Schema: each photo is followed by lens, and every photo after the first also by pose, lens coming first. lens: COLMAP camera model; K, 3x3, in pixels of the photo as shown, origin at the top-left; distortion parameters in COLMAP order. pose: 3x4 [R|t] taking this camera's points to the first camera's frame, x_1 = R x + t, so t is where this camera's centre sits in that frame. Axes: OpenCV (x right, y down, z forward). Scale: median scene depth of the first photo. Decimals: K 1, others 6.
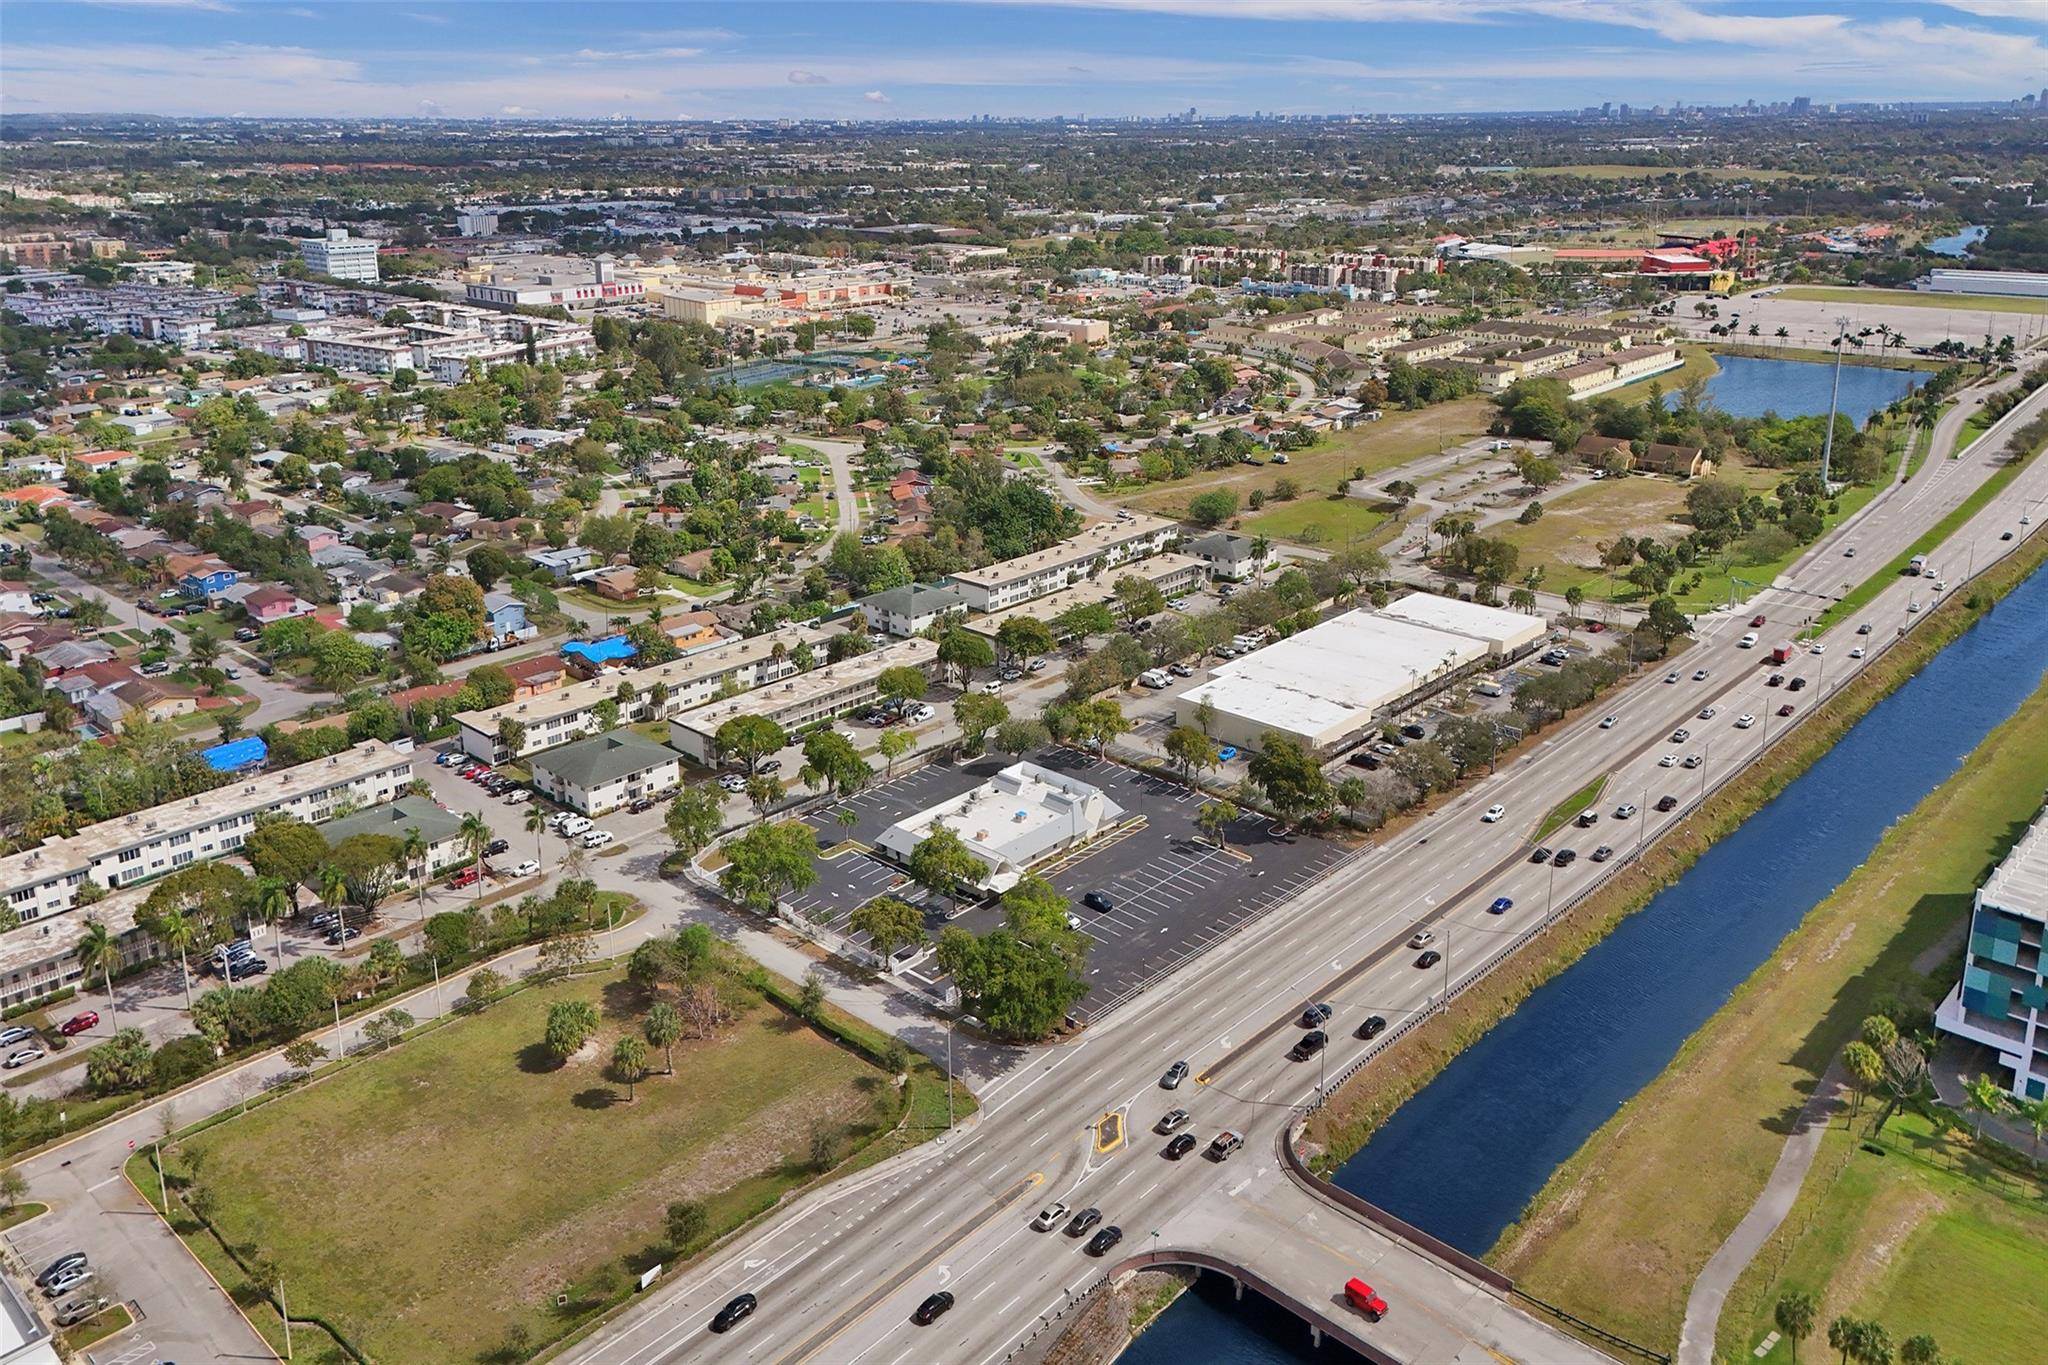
lens RADIAL K [[1510.1, 0, 1024.0], [0, 1510.1, 682.5], [0, 0, 1]] dist [0.153730, -0.101950]
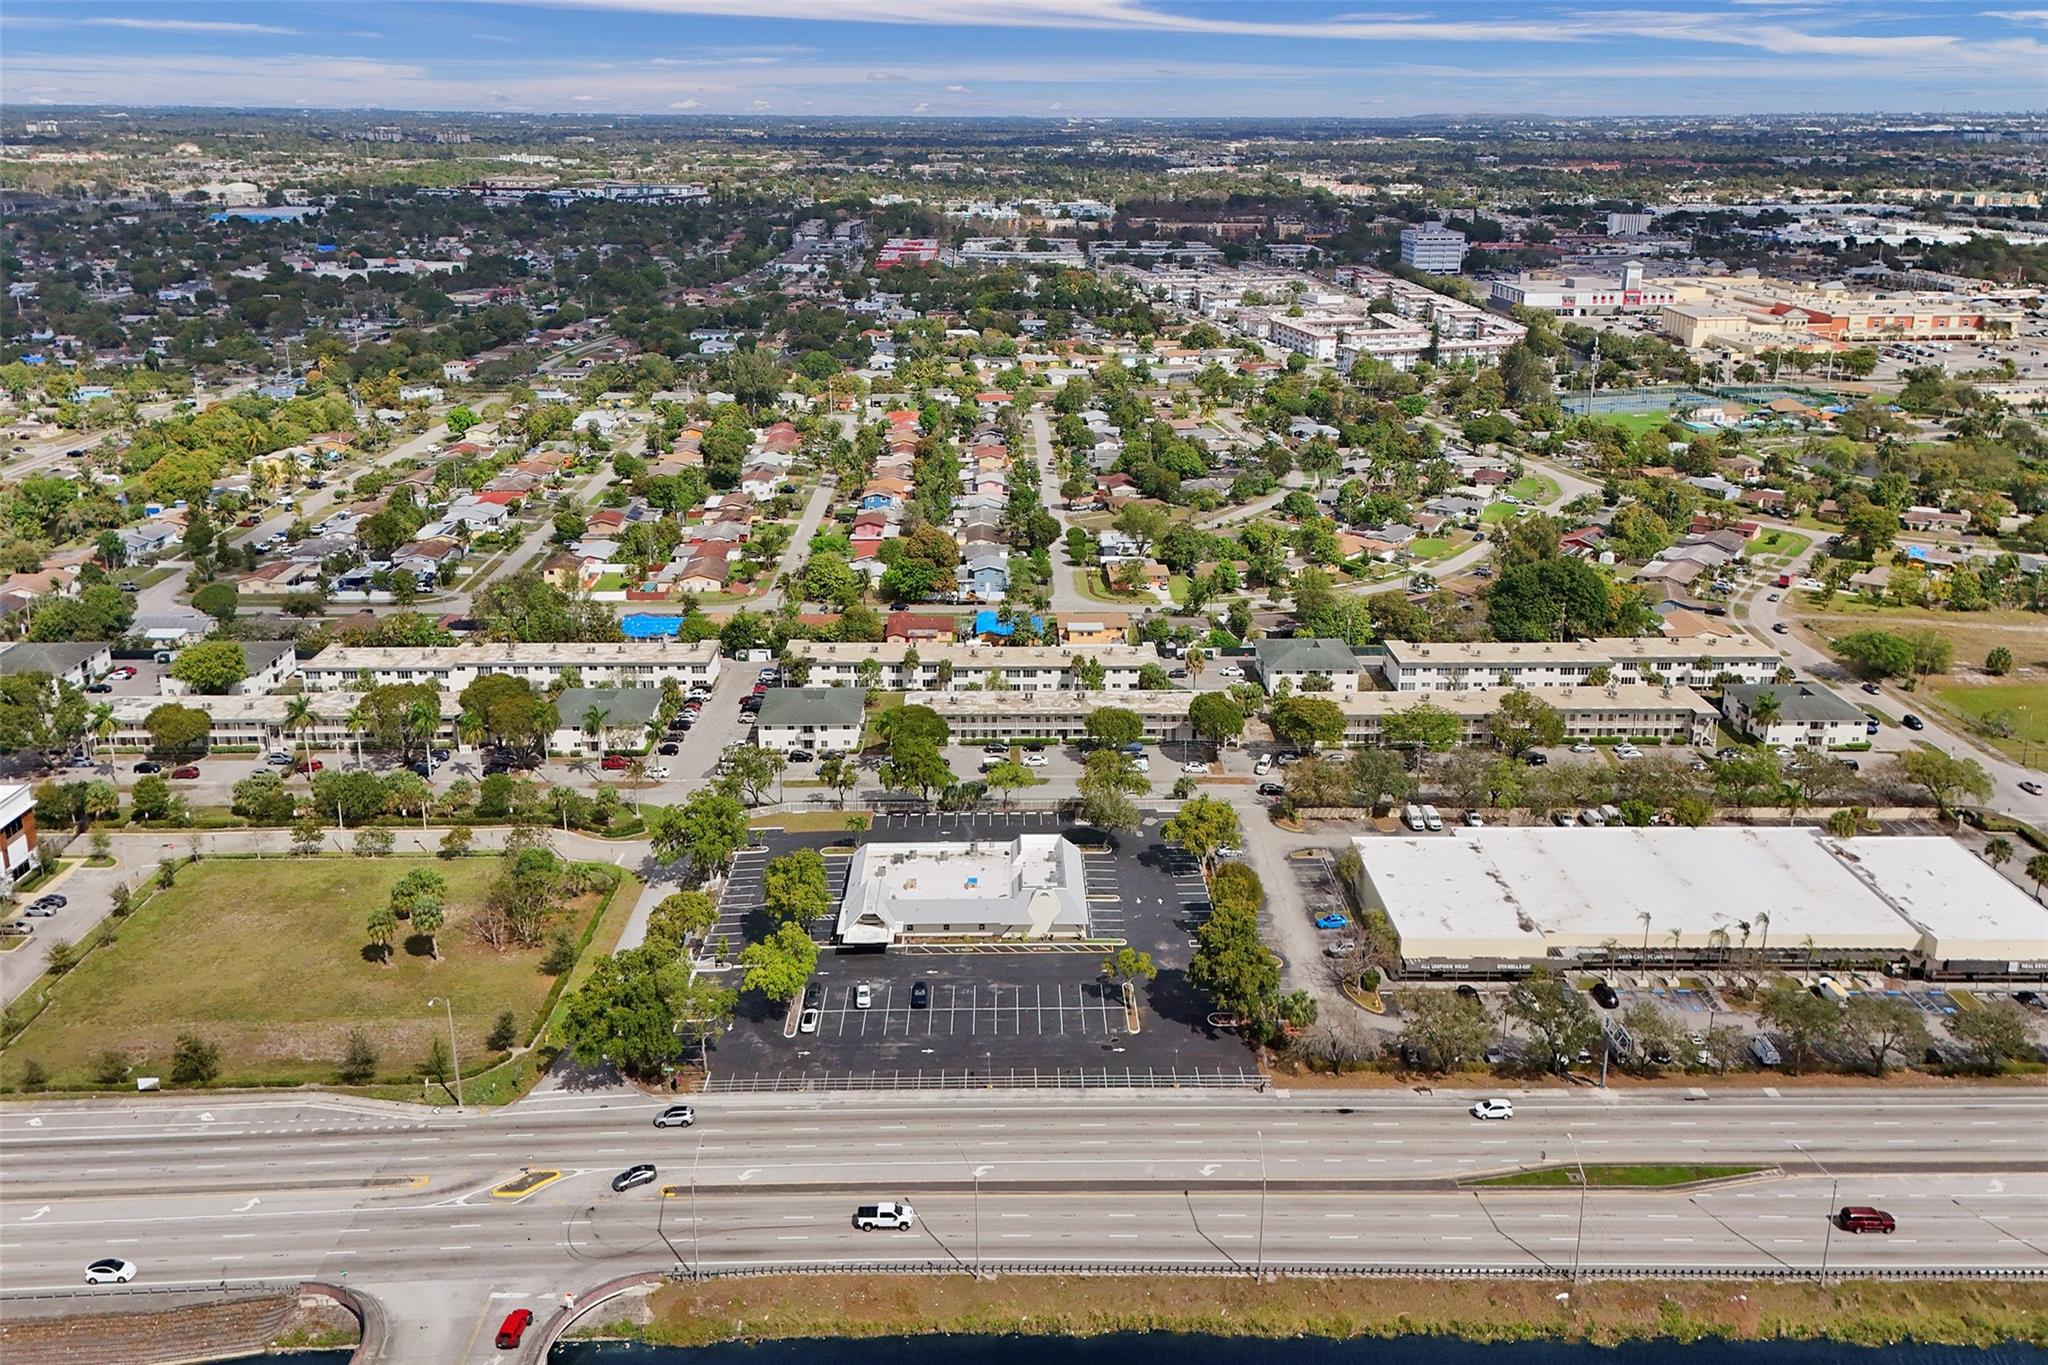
lens RADIAL K [[1532.7, 0, 1040.3], [0, 1532.7, 656.3], [0, 0, 1]] dist [0.117688, -0.102078]
pose [[0.702438, 0.251210, -0.665939, 0.536794], [-0.261104, 0.961361, 0.087237, -0.117814], [0.662122, 0.112601, 0.740888, 0.296091]]
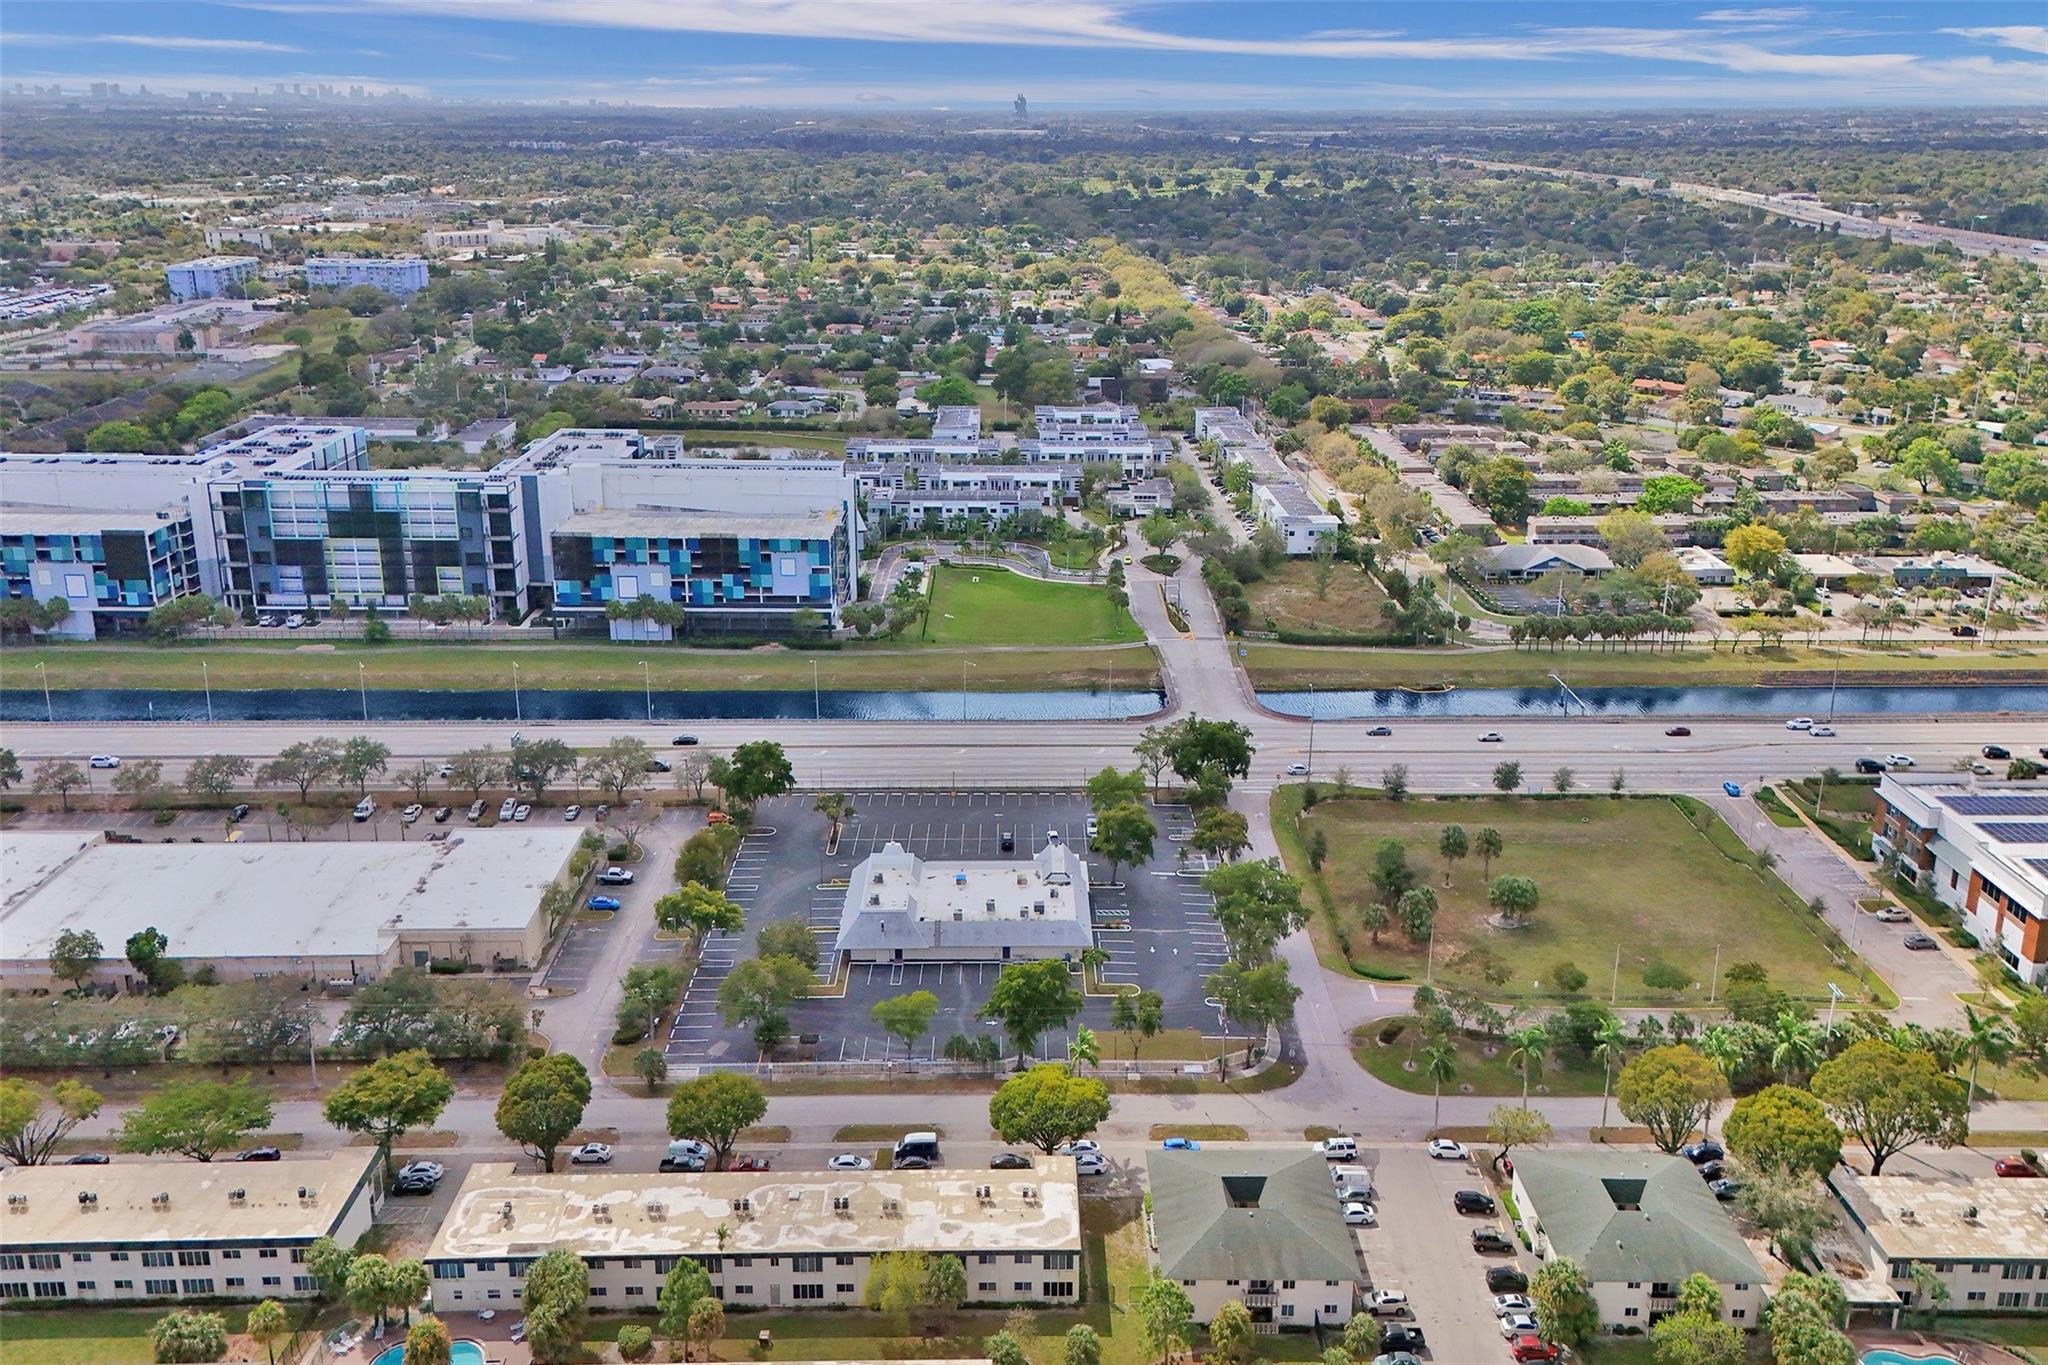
lens RADIAL K [[1532.7, 0, 1040.3], [0, 1532.7, 656.3], [0, 0, 1]] dist [0.117688, -0.102078]
pose [[-0.693592, -0.233660, 0.681420, -0.552964], [0.257864, 0.802719, 0.537725, -0.438043], [-0.672634, 0.548676, -0.496507, 1.198006]]
